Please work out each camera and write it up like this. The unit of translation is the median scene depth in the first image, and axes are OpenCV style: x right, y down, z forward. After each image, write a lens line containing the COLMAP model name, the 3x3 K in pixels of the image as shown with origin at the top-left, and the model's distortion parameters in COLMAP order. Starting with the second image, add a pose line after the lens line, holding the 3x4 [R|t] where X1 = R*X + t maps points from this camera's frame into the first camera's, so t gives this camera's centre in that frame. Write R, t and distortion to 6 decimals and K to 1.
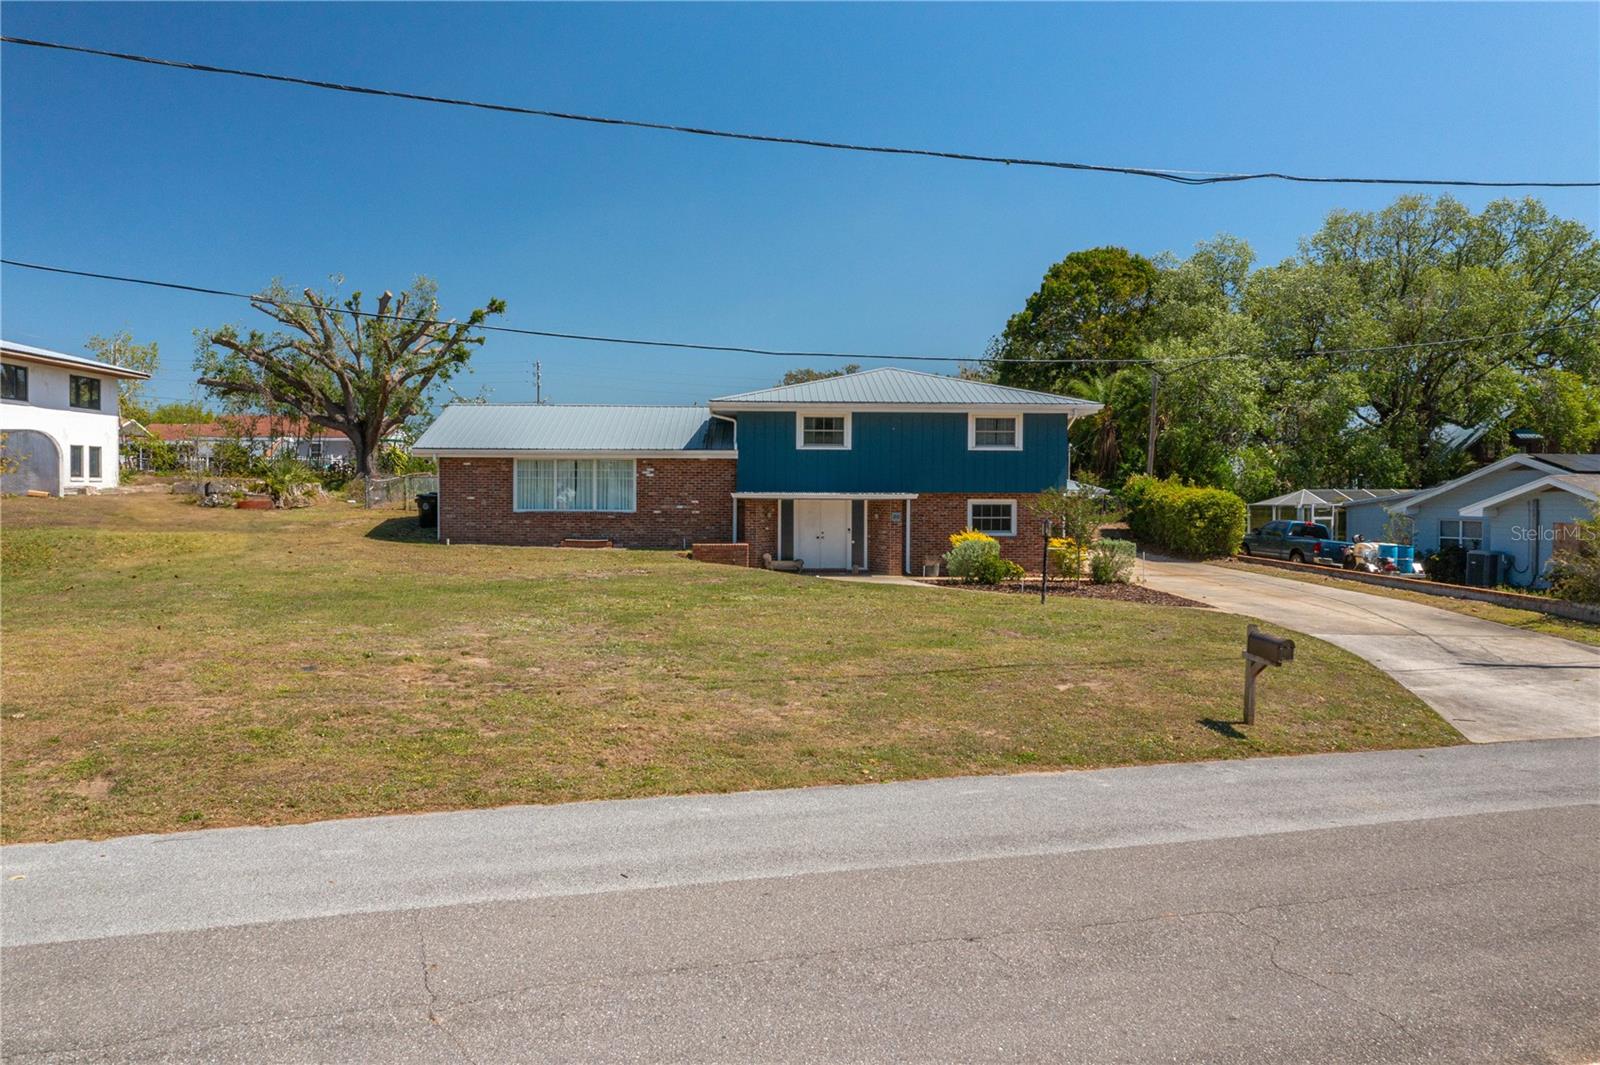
lens RADIAL K [[1265.3, 0, 809.2], [0, 1265.3, 466.5], [0, 0, 1]] dist [-0.001793, -0.001798]
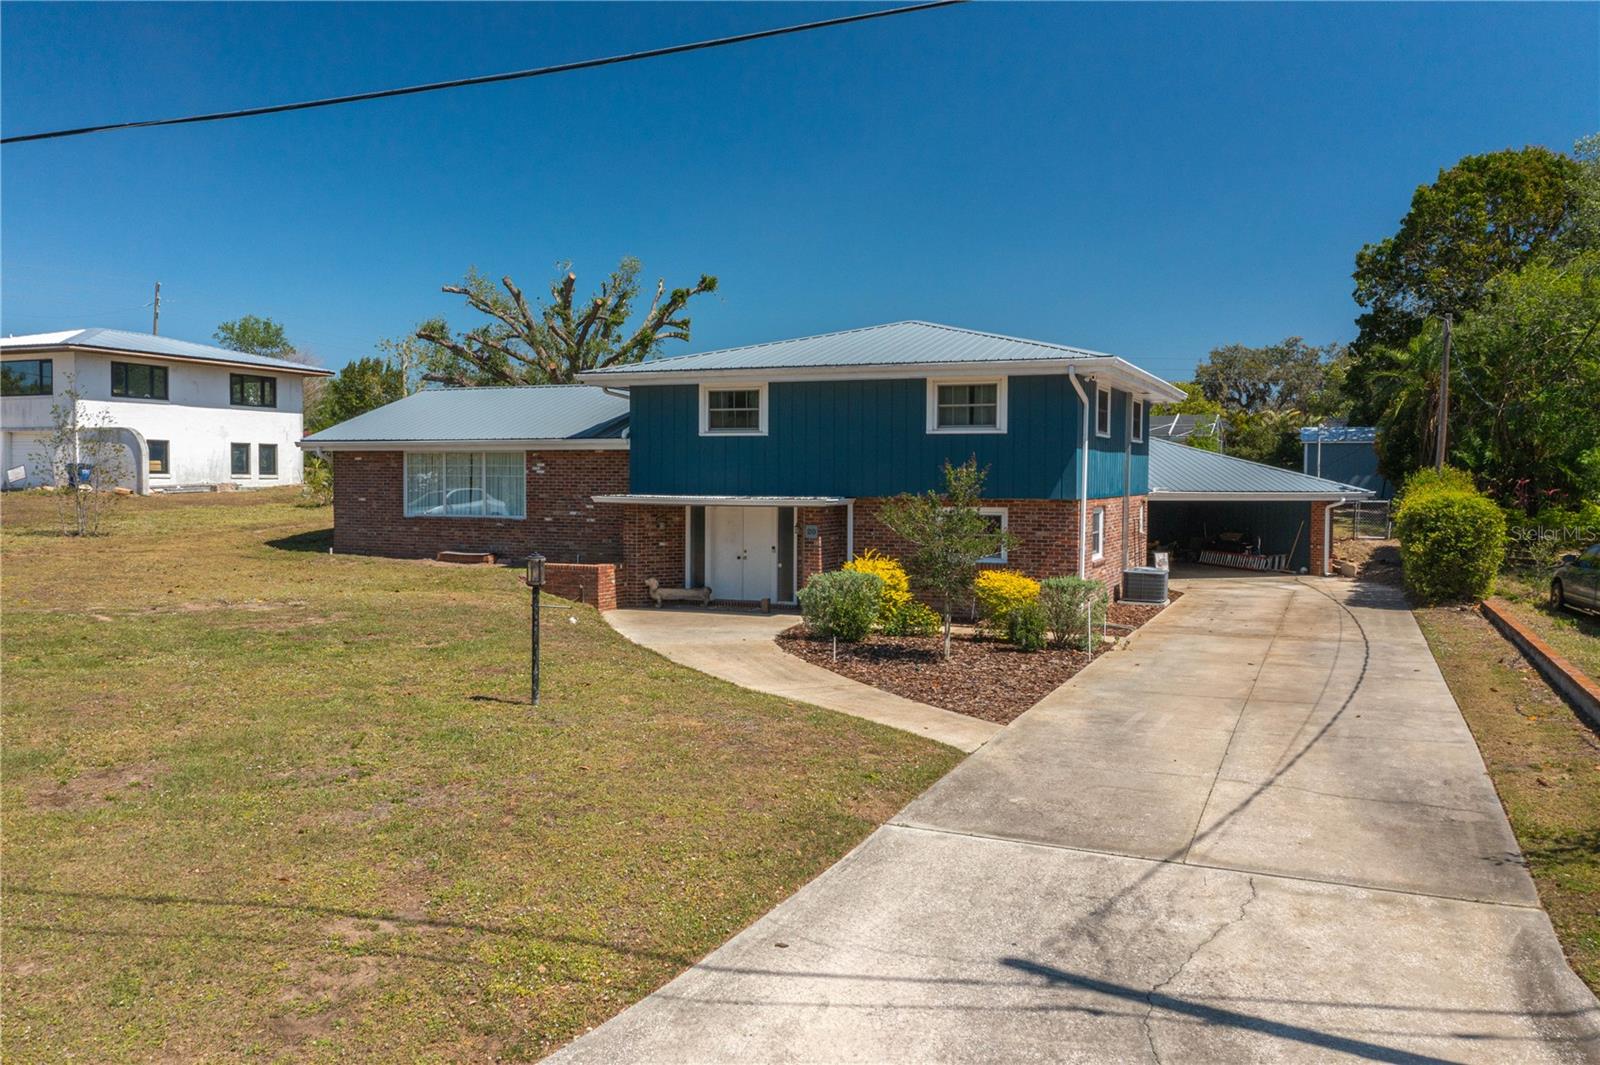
lens RADIAL K [[1256.2, 0, 800.0], [0, 1256.2, 532.5], [0, 0, 1]] dist [0.008718, 0.004975]
pose [[0.900946, 0.019750, -0.433482, 0.353506], [0.004499, 0.998485, 0.054843, 0.002307], [0.433909, -0.051361, 0.899492, 0.371688]]
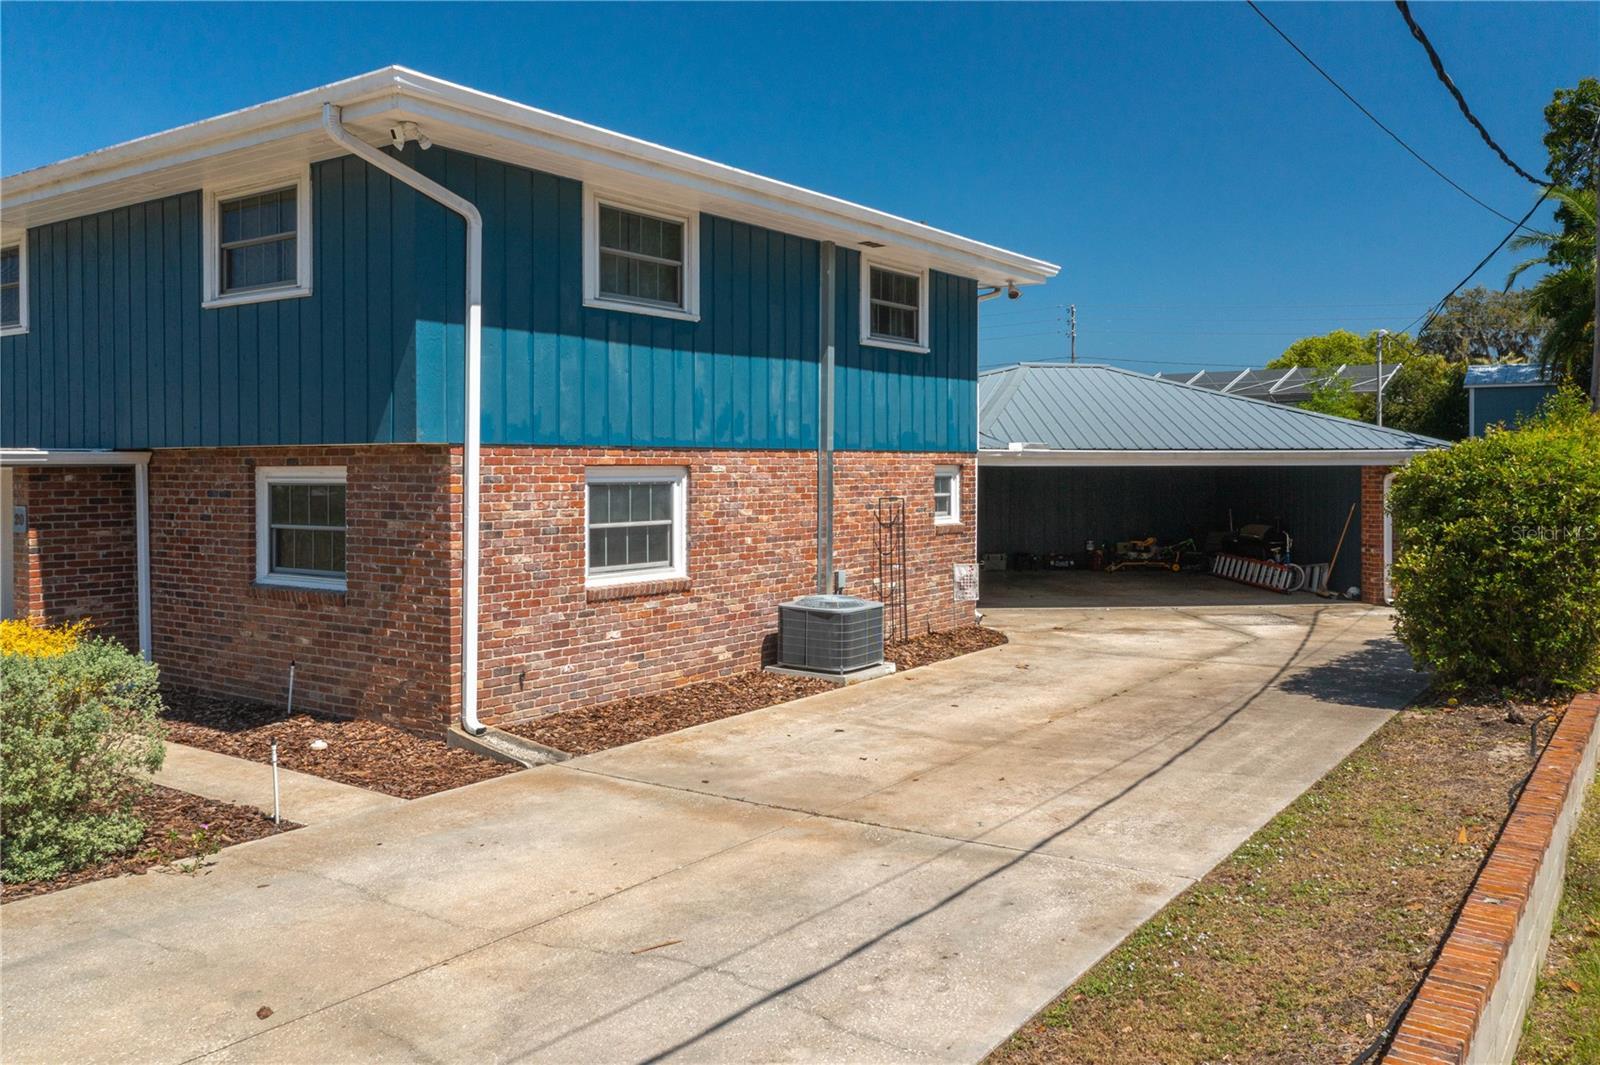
lens RADIAL K [[1265.3, 0, 809.2], [0, 1265.3, 466.5], [0, 0, 1]] dist [-0.001793, -0.001798]
pose [[0.791047, -0.005878, -0.611727, 0.430477], [0.013582, 0.999876, 0.007954, 0.025146], [0.611605, -0.014601, 0.791029, 0.843715]]
